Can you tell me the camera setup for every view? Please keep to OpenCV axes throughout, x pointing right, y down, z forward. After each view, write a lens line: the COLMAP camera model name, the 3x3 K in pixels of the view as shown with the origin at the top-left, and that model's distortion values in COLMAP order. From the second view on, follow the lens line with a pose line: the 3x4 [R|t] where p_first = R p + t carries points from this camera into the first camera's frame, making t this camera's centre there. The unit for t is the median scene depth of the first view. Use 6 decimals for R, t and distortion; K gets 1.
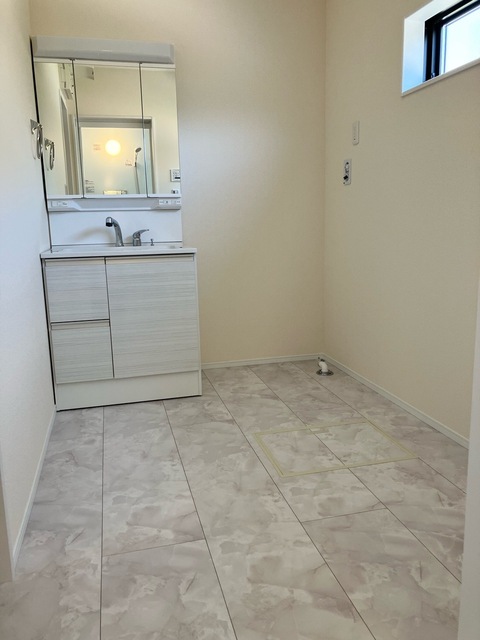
lens RADIAL K [[521.5, 0, 242.5], [0, 521.5, 318.5], [0, 0, 1]] dist [0.037963, -0.037340]
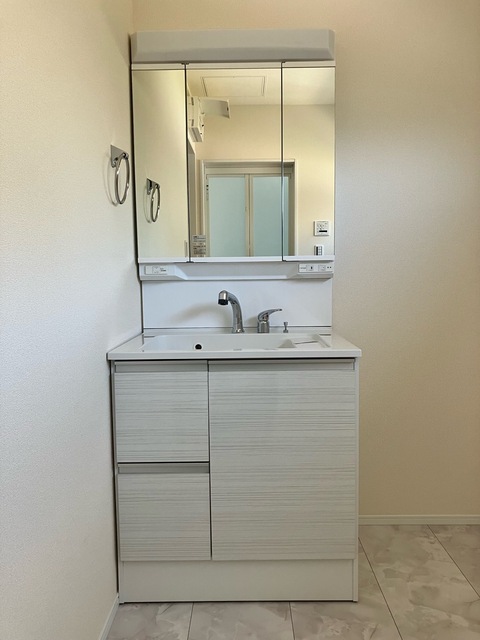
lens RADIAL K [[521.5, 0, 240.8], [0, 521.5, 322.9], [0, 0, 1]] dist [0.037963, -0.037340]
pose [[0.966997, 0.035919, -0.252245, -0.065758], [-0.058273, 0.994951, -0.081713, -0.100318], [0.248036, 0.093716, 0.964207, 0.372273]]
